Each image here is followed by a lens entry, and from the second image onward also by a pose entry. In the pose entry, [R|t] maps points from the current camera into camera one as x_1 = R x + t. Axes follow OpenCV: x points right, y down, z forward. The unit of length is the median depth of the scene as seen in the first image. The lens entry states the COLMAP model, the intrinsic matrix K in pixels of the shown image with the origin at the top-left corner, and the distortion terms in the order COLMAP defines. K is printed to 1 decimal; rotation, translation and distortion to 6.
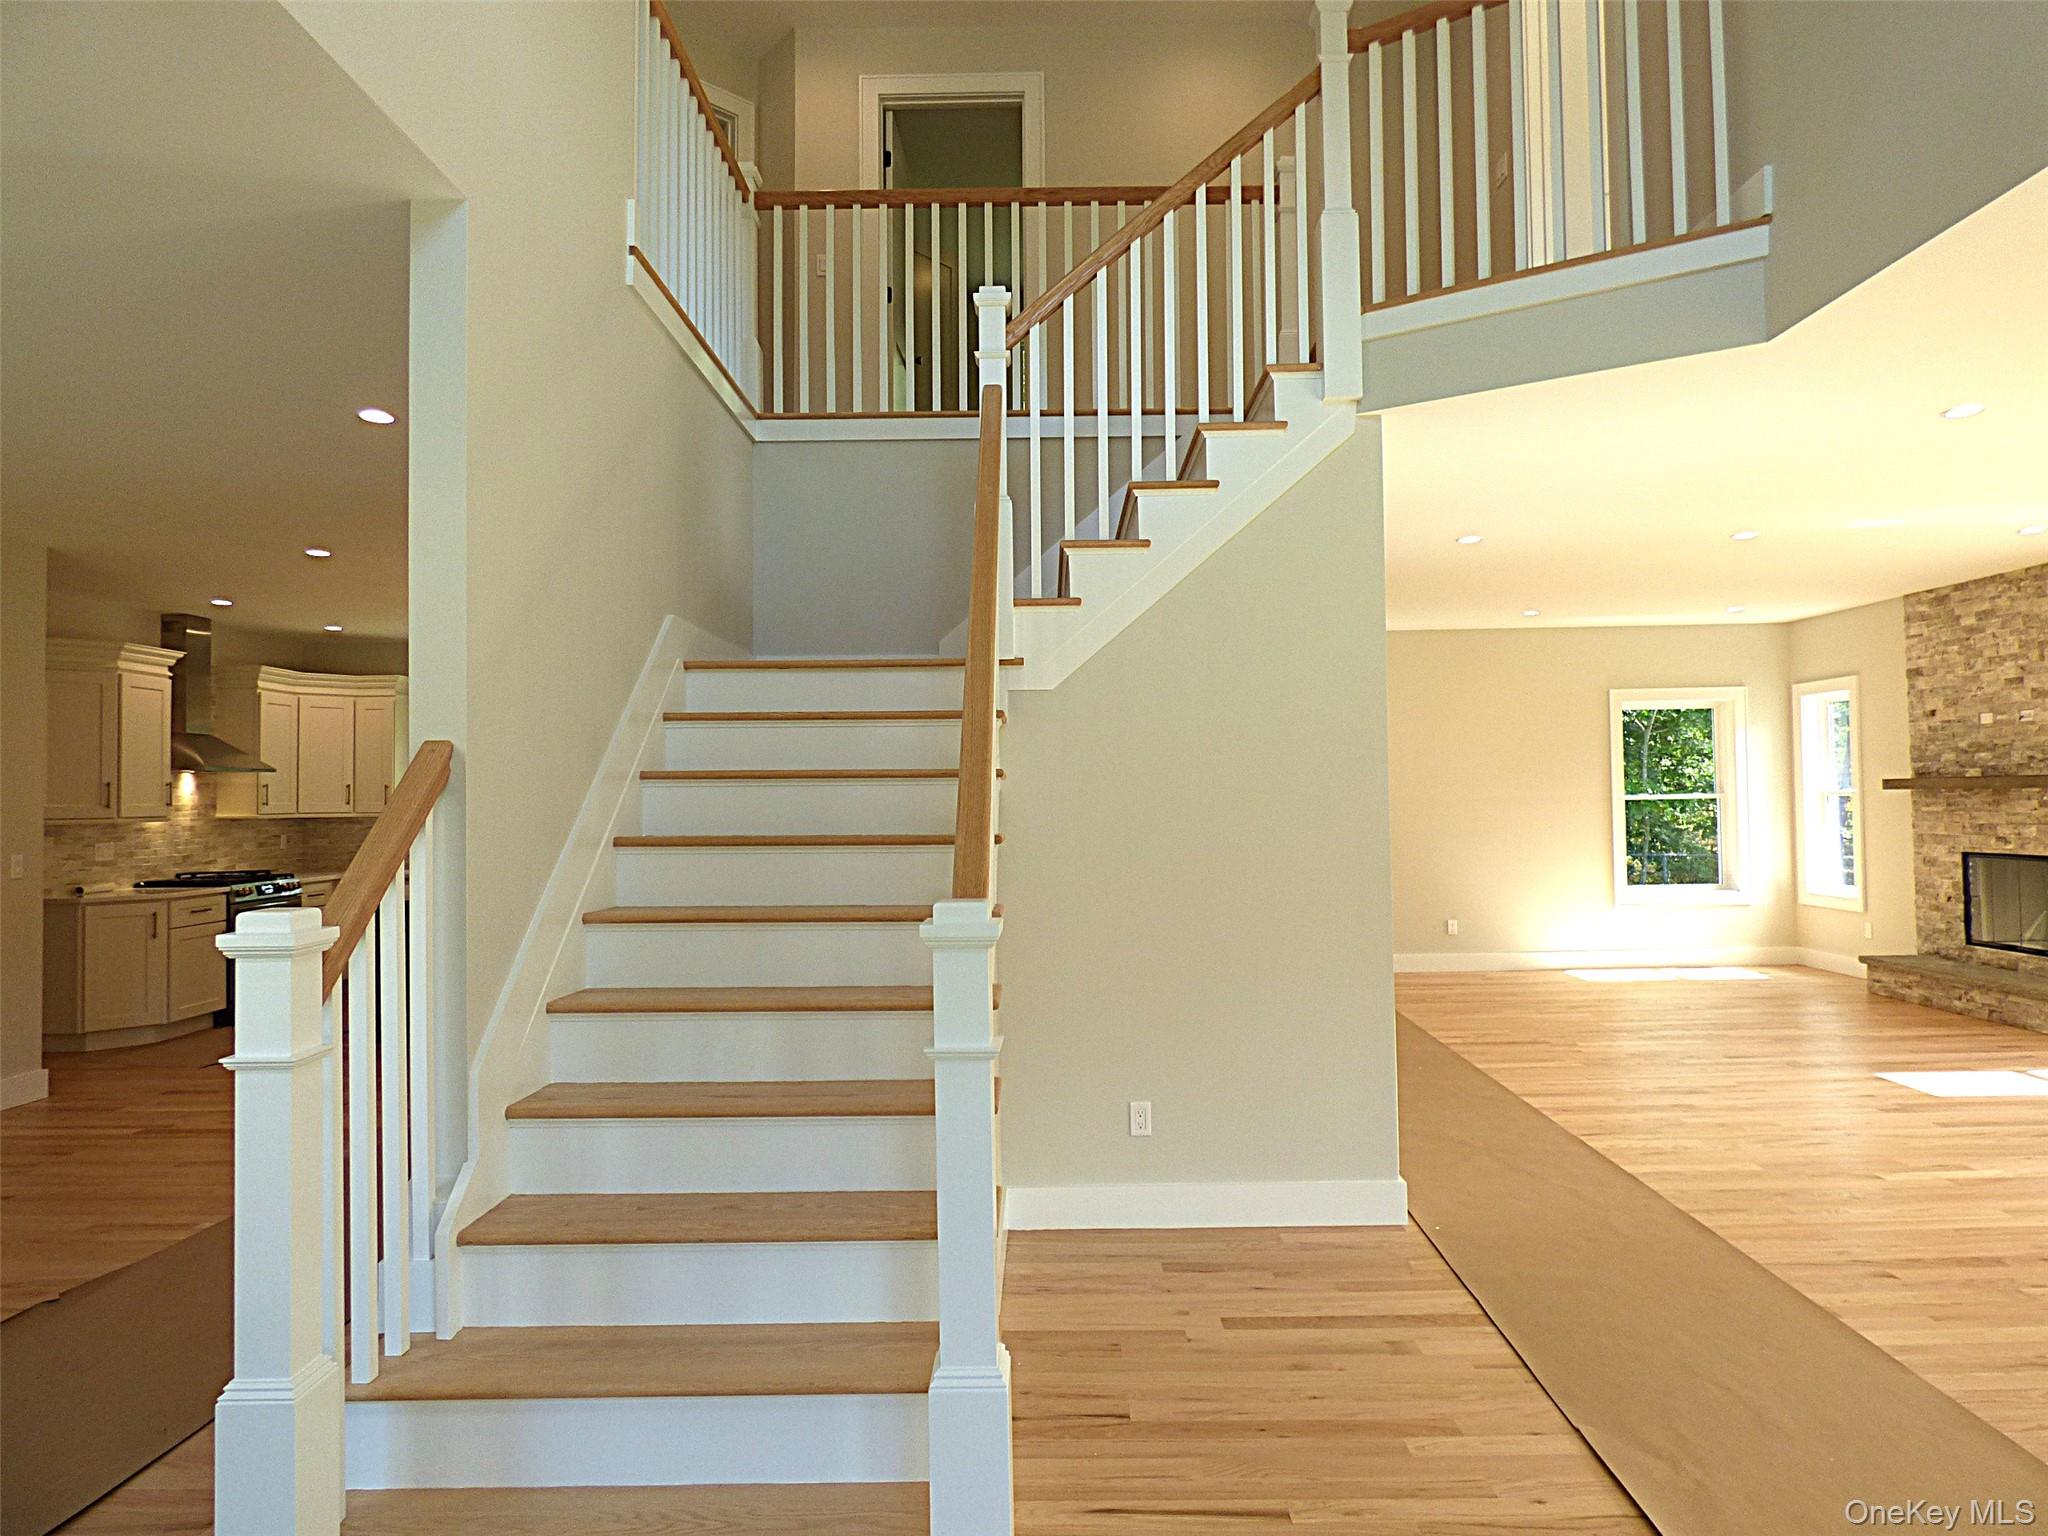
lens RADIAL K [[1263.0, 0, 1036.1], [0, 1263.0, 763.5], [0, 0, 1]] dist [-0.009864, 0.002292]
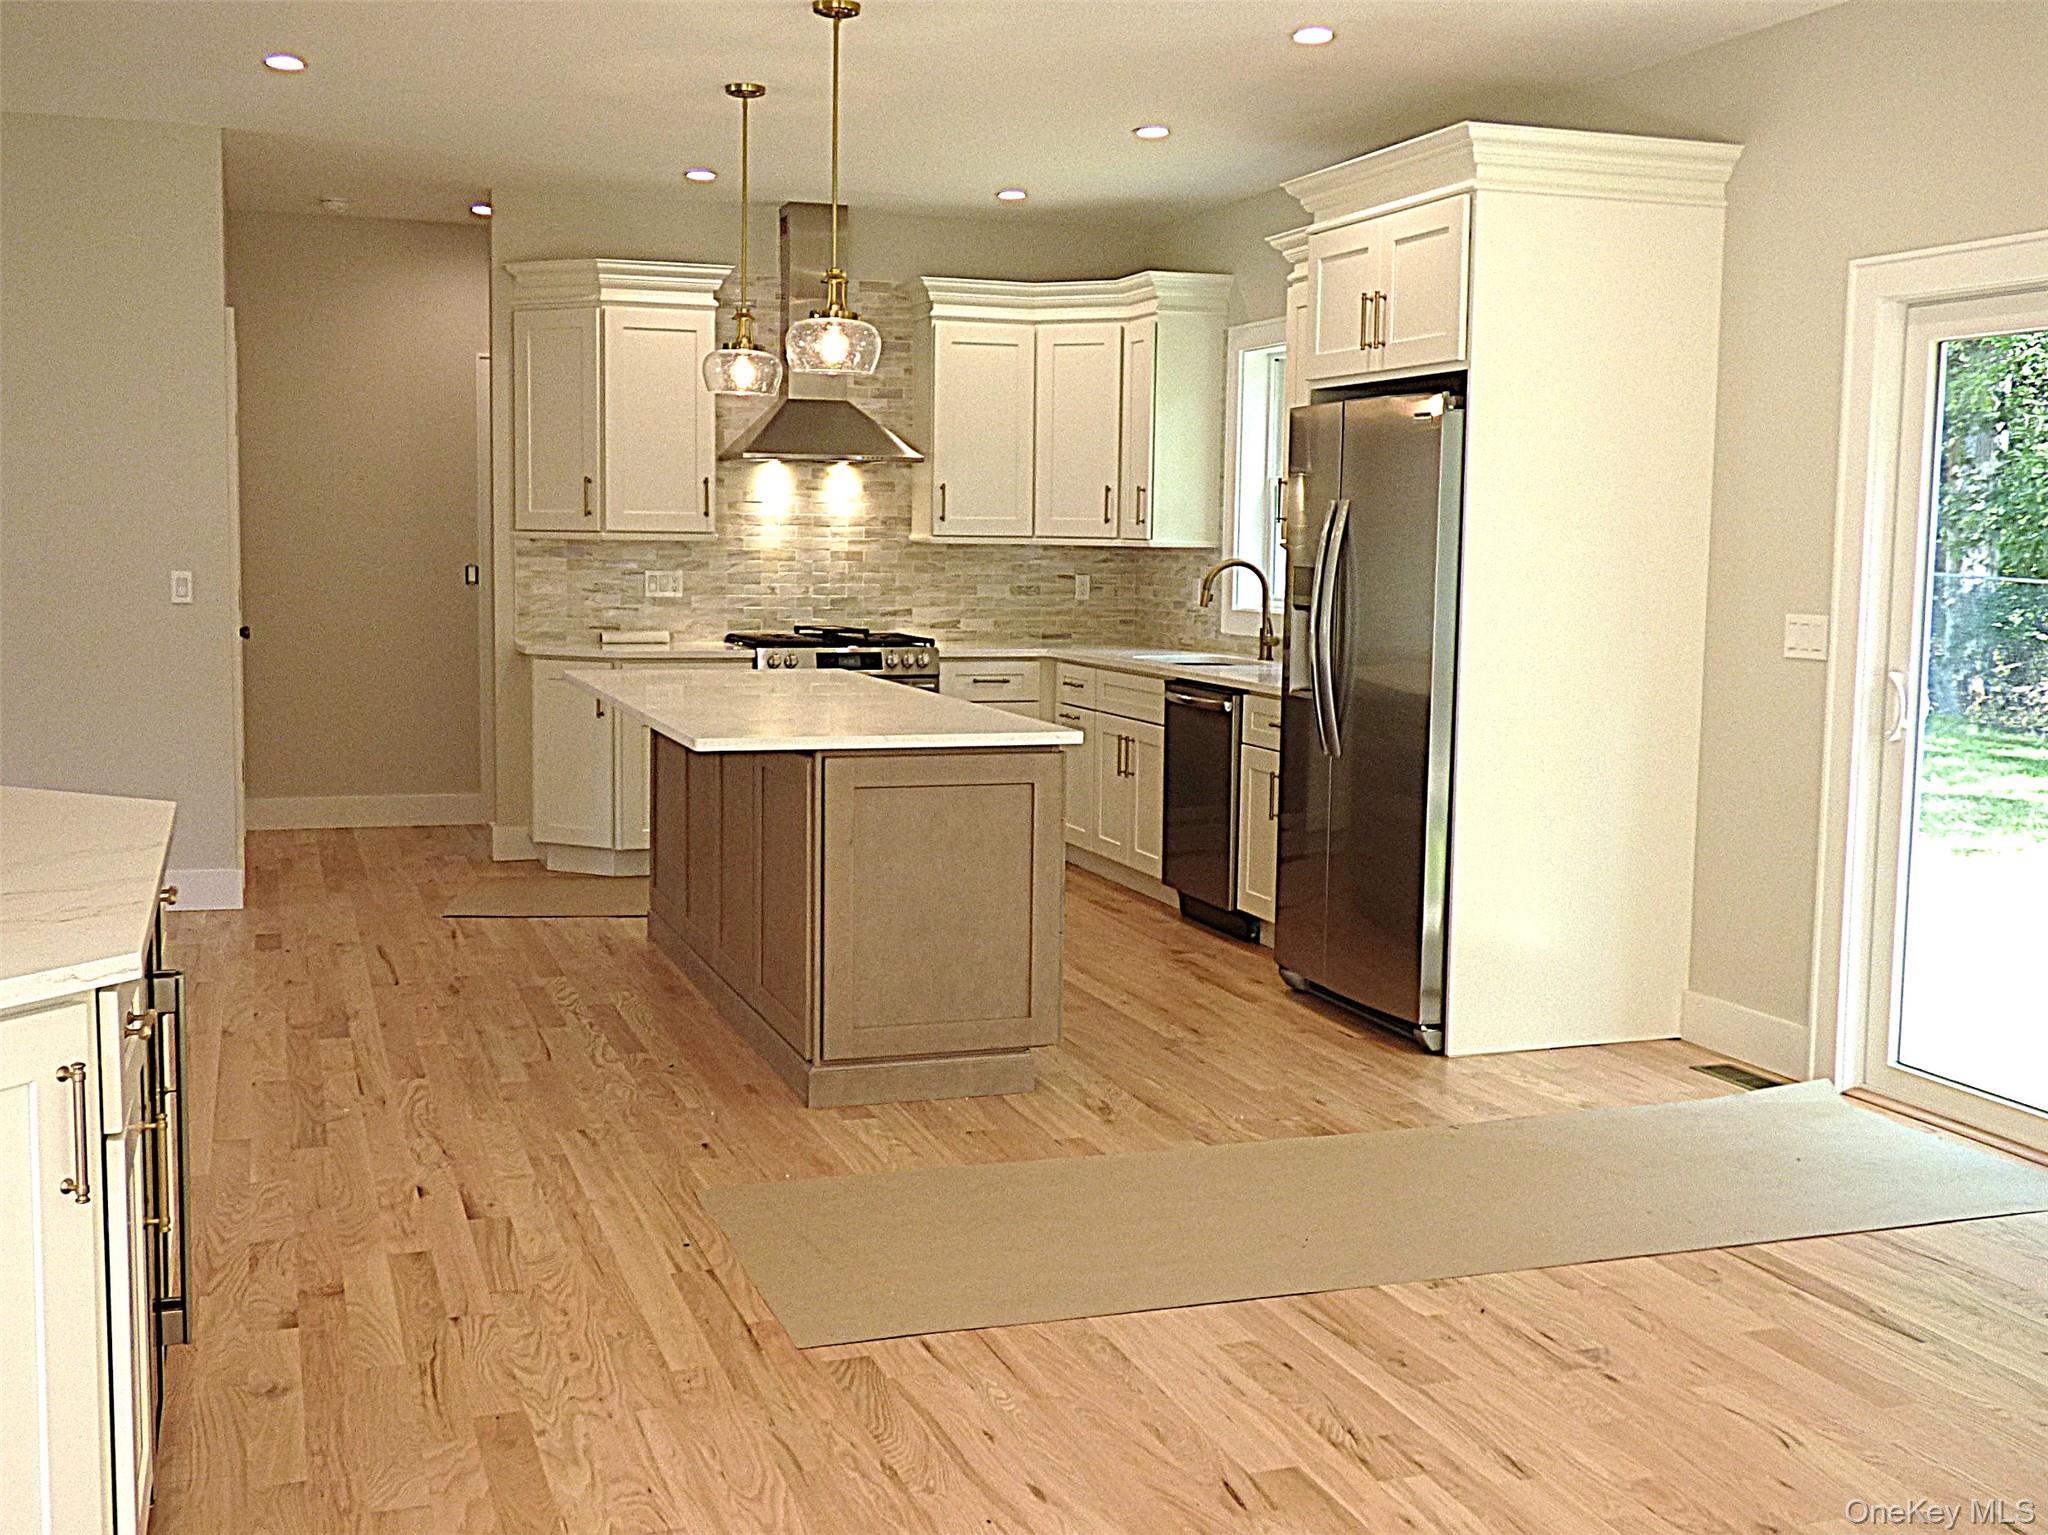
lens RADIAL K [[2194.7, 0, 1010.4], [0, 2194.7, 765.4], [0, 0, 1]] dist [0.000471, 0.000000]
pose [[0.325767, 0.114621, -0.938476, 0.429950], [0.007019, 0.992303, 0.123632, 0.023741], [0.945424, -0.046862, 0.322455, 0.816458]]
